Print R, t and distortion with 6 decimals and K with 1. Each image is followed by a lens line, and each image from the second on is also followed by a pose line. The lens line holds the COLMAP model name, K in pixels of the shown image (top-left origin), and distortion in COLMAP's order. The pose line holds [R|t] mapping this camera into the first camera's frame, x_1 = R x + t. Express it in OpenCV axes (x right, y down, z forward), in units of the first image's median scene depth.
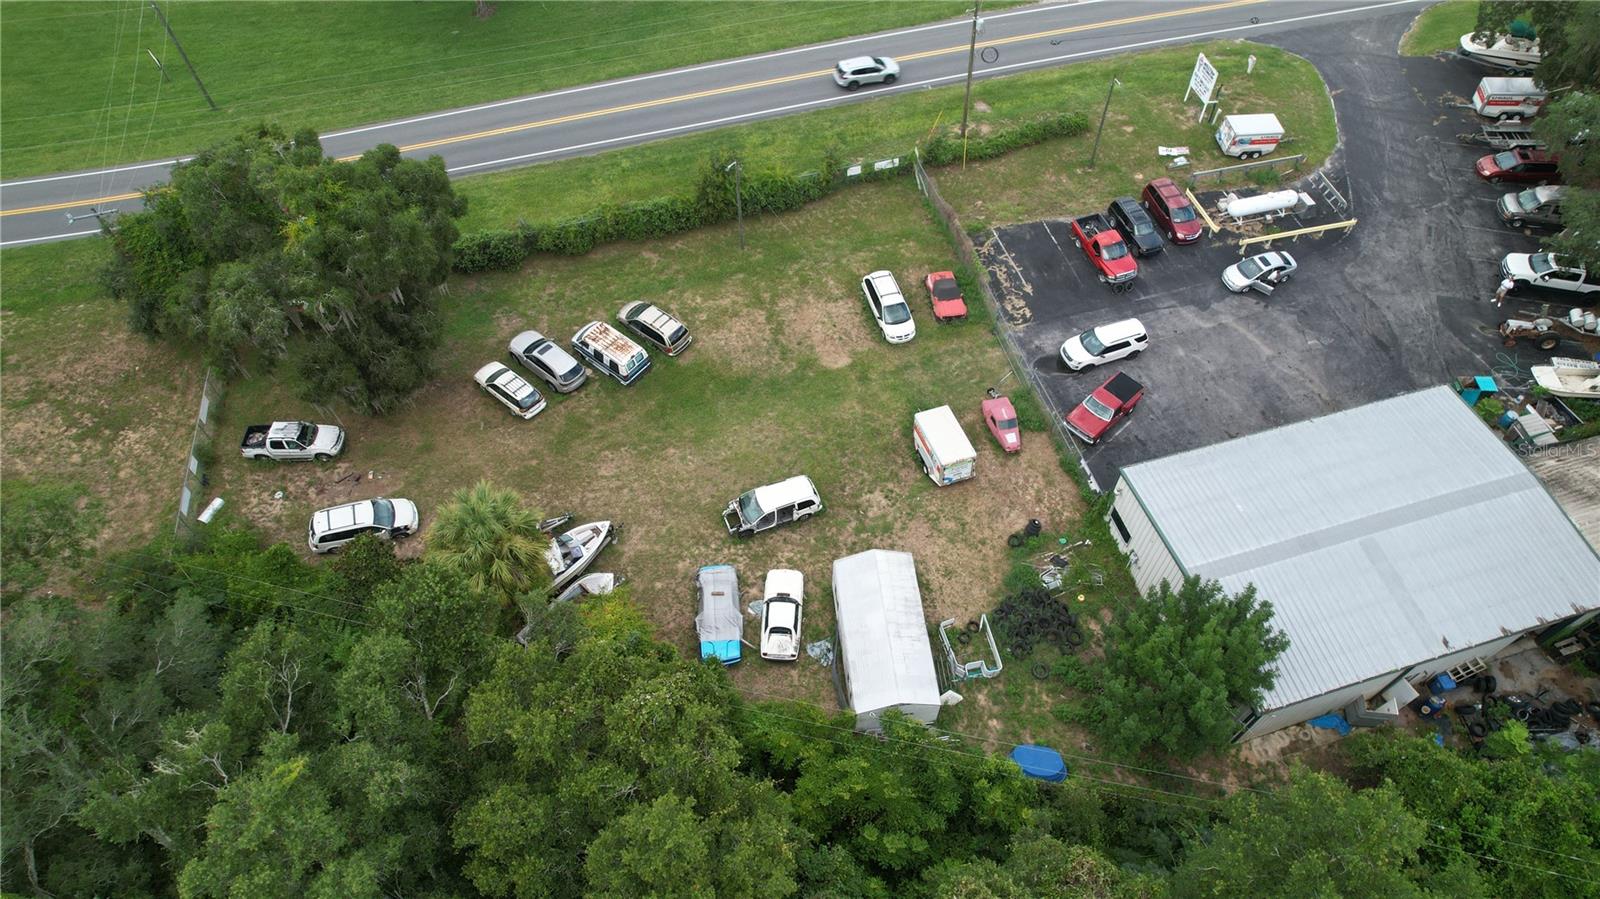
lens RADIAL K [[1020.3, 0, 810.2], [0, 1020.3, 453.5], [0, 0, 1]] dist [-0.074601, 0.066580]
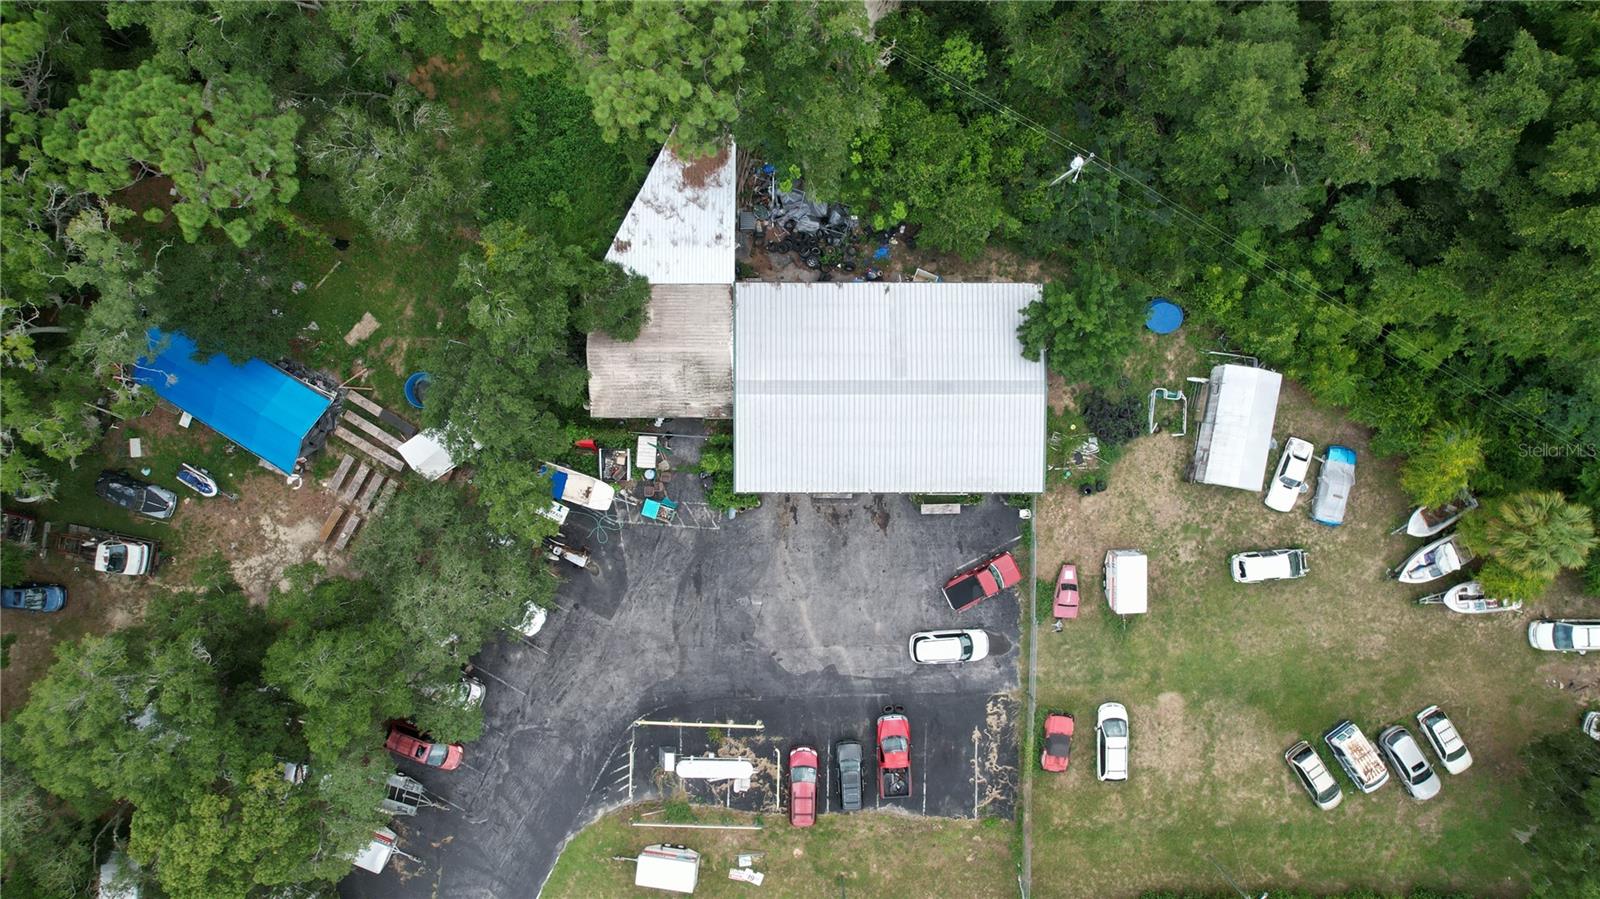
lens RADIAL K [[1020.3, 0, 804.1], [0, 1020.3, 450.4], [0, 0, 1]] dist [-0.074601, 0.066580]
pose [[-0.958682, -0.284197, -0.012721, 0.517907], [0.227448, -0.792576, 0.565766, -0.606341], [-0.170871, 0.539496, 0.824468, -0.023324]]
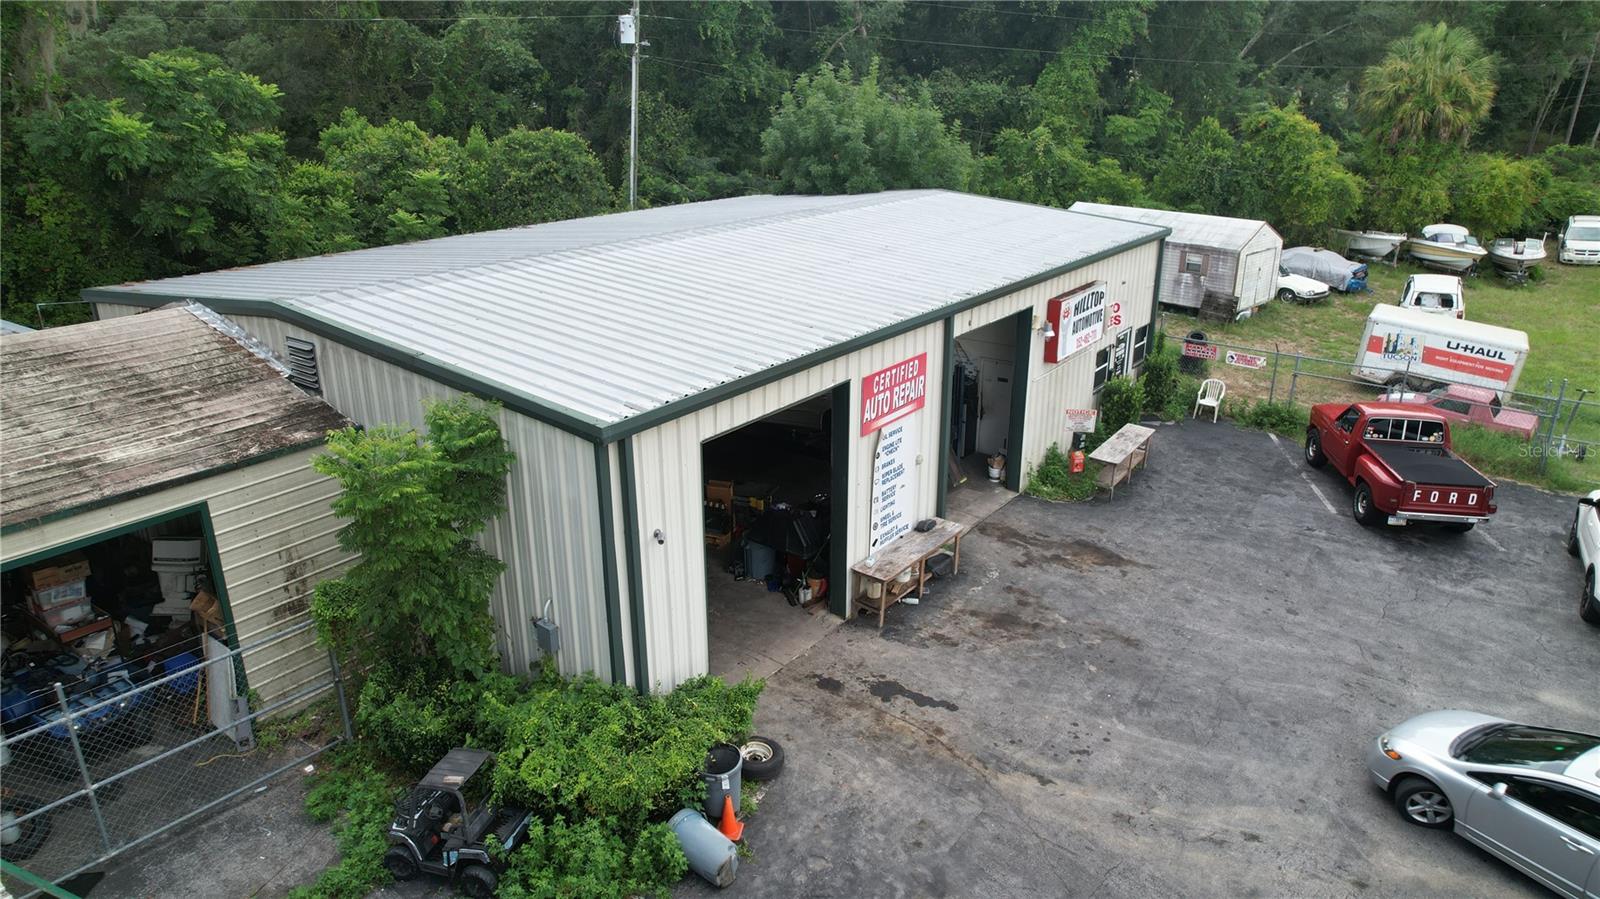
lens RADIAL K [[1020.3, 0, 808.5], [0, 1020.3, 446.4], [0, 0, 1]] dist [-0.074601, 0.066580]
pose [[-0.788167, 0.202310, -0.581260, 0.636092], [-0.506606, 0.323038, 0.799373, -0.220050], [0.349490, 0.924509, -0.152116, 0.921555]]
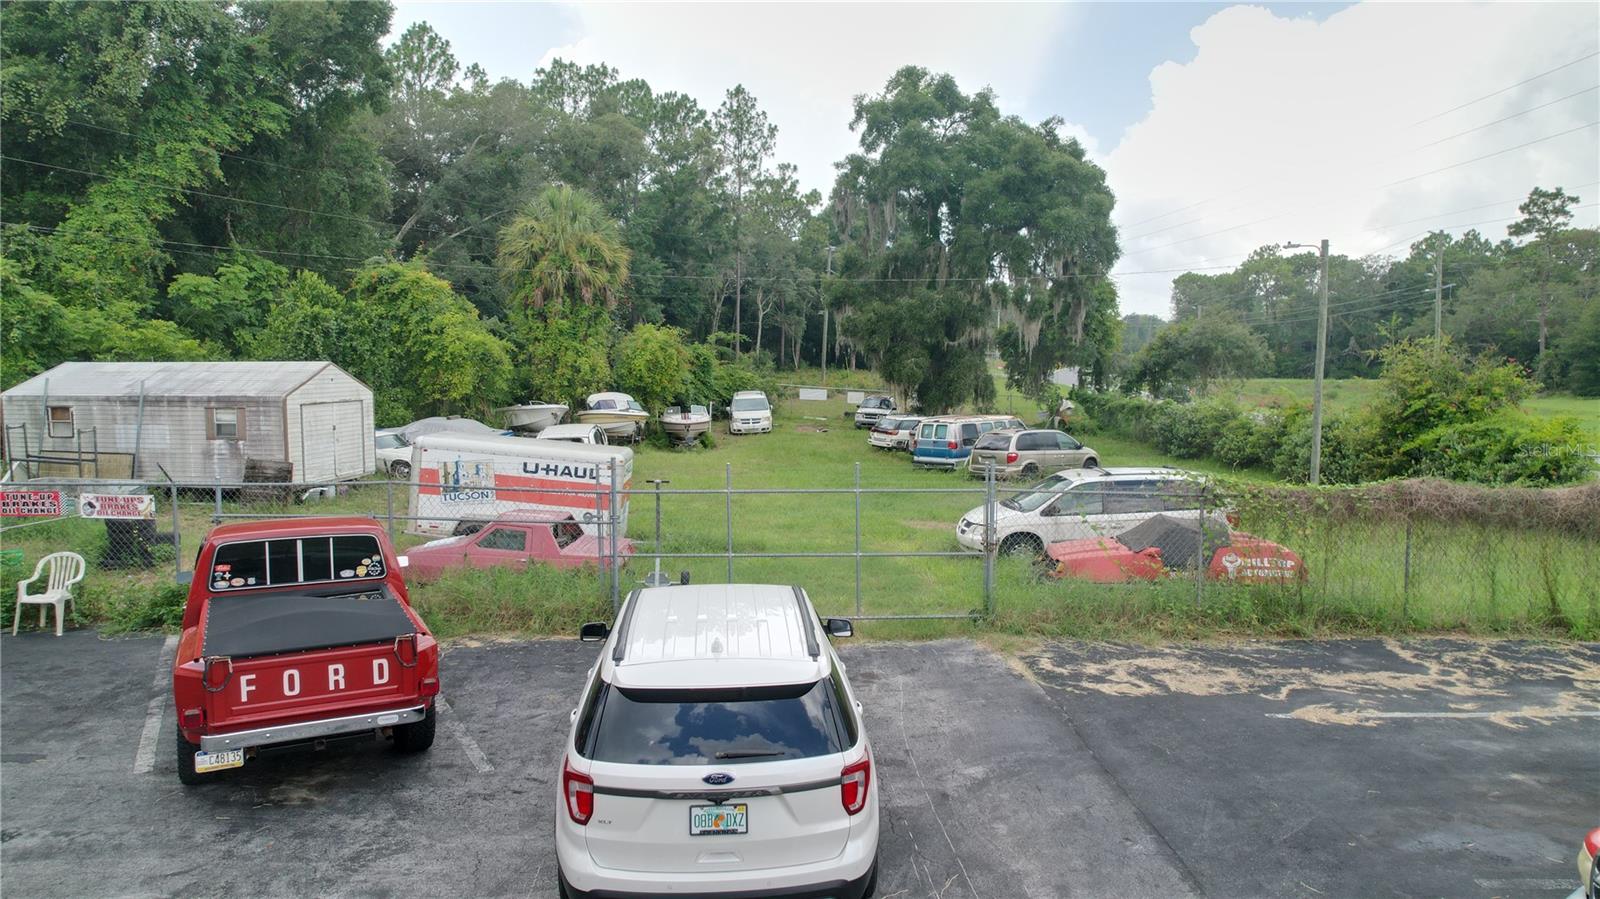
lens RADIAL K [[1020.3, 0, 811.7], [0, 1020.3, 444.4], [0, 0, 1]] dist [-0.074601, 0.066580]
pose [[-0.245611, 0.073923, -0.966546, 0.414874], [-0.790576, 0.561716, 0.243856, -0.169776], [0.560951, 0.824021, -0.079521, 0.979811]]
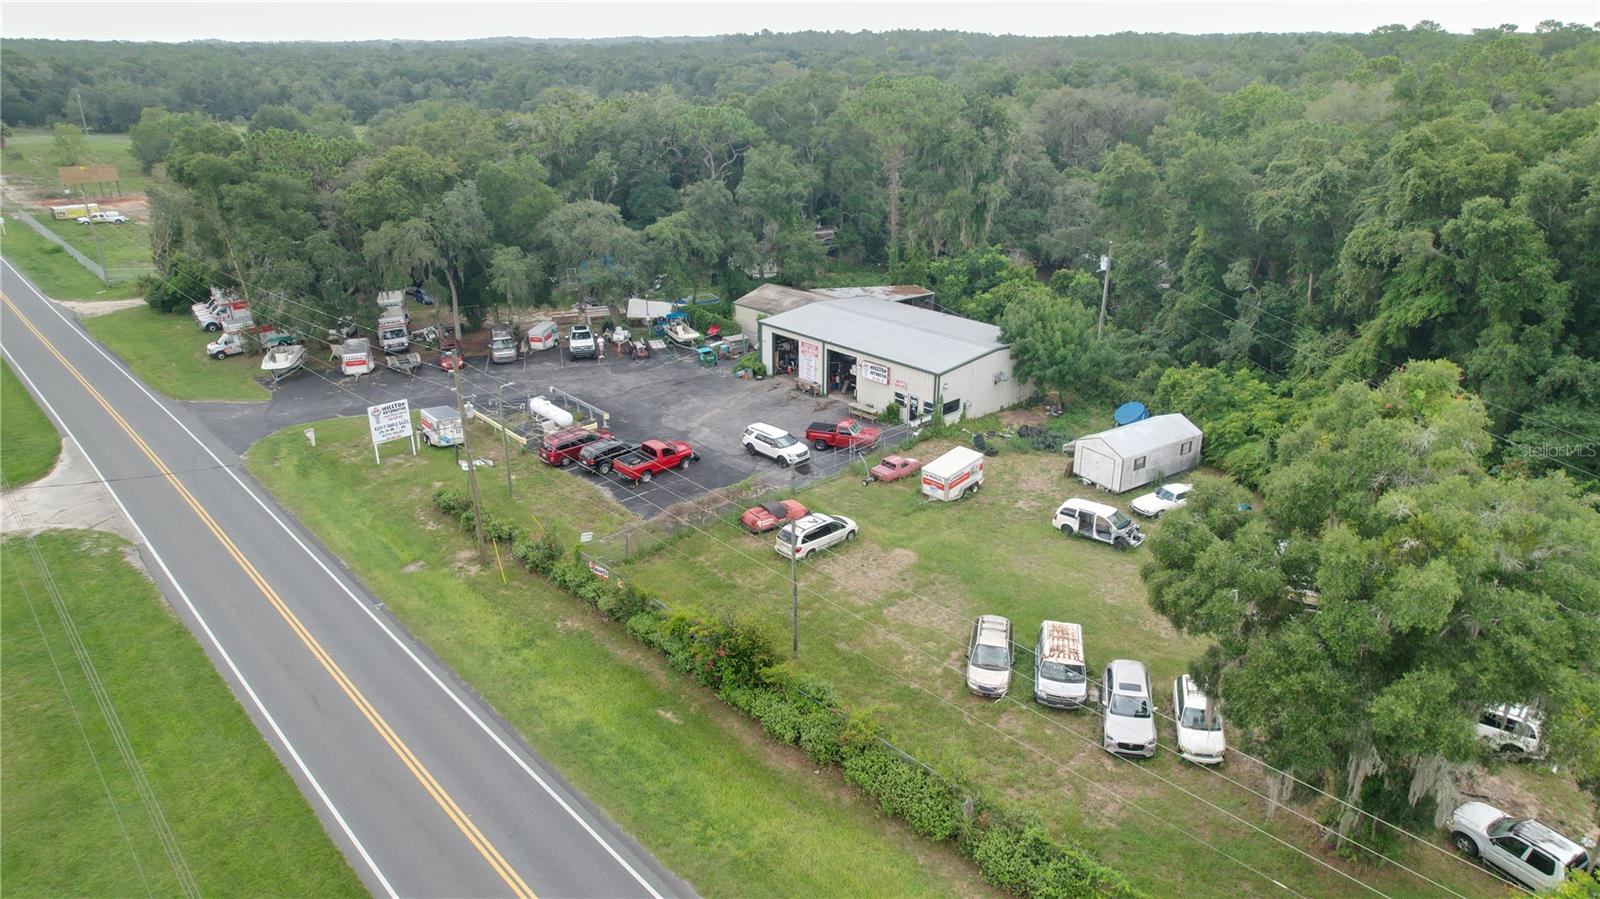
lens RADIAL K [[1020.3, 0, 808.5], [0, 1020.3, 443.8], [0, 0, 1]] dist [-0.074601, 0.066580]
pose [[-0.451123, -0.336720, 0.826504, -0.677473], [0.727043, 0.398435, 0.559159, -0.723012], [-0.517588, 0.853153, 0.065067, 0.896163]]
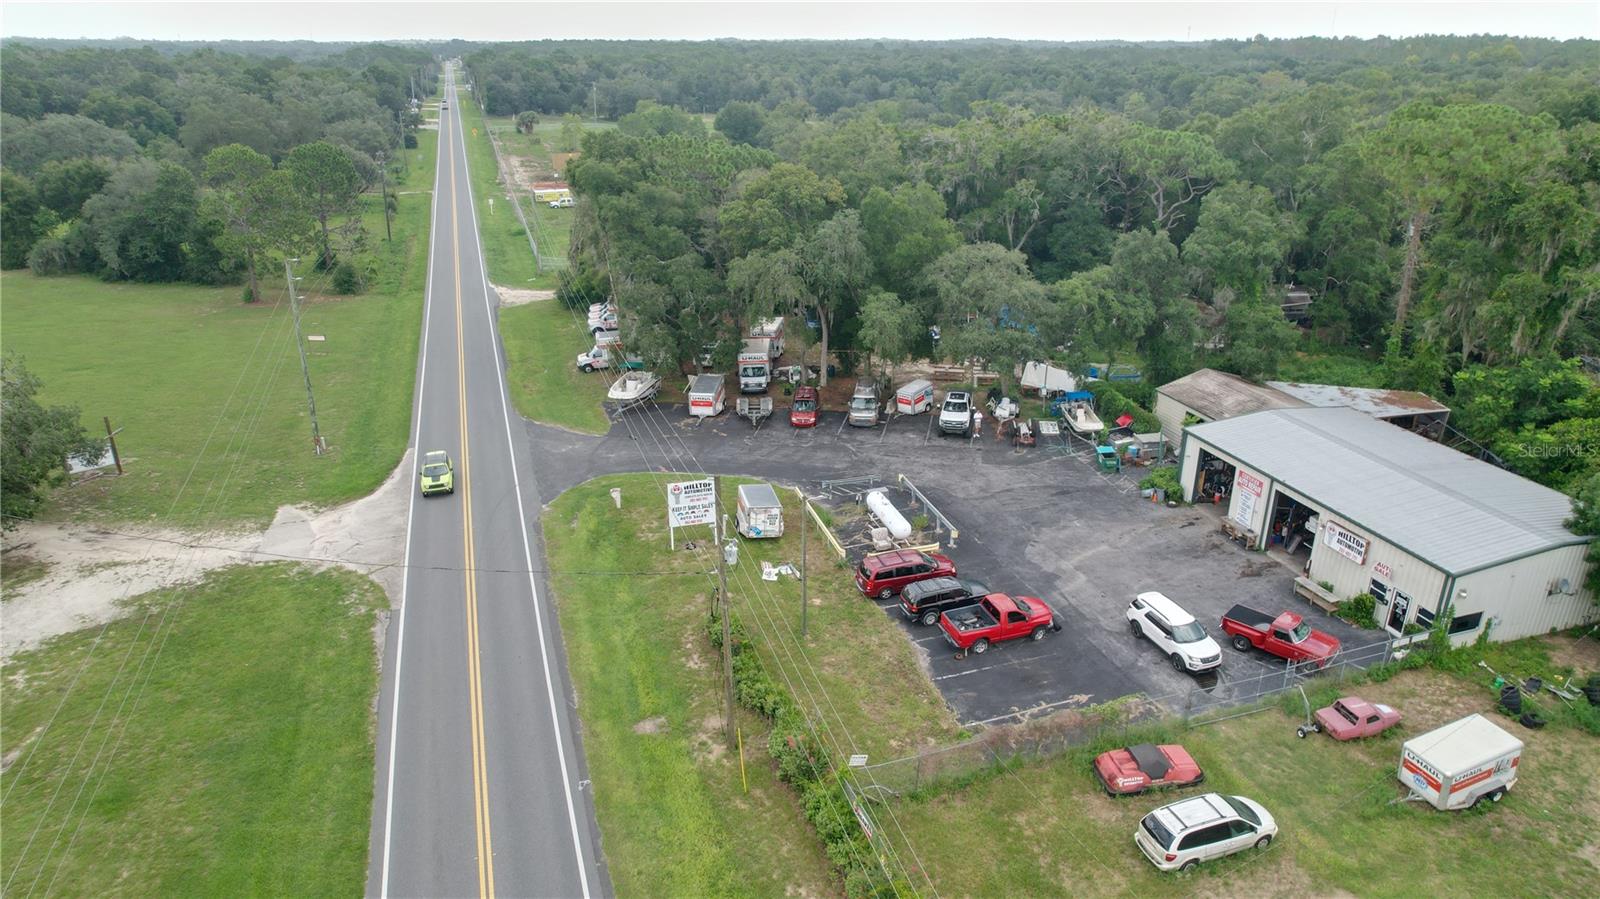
lens RADIAL K [[1020.3, 0, 809.1], [0, 1020.3, 443.2], [0, 0, 1]] dist [-0.074601, 0.066580]
pose [[-0.033064, -0.374402, 0.926677, -0.383547], [0.814928, 0.526679, 0.241869, -0.611306], [-0.578618, 0.763172, 0.287697, 0.815083]]
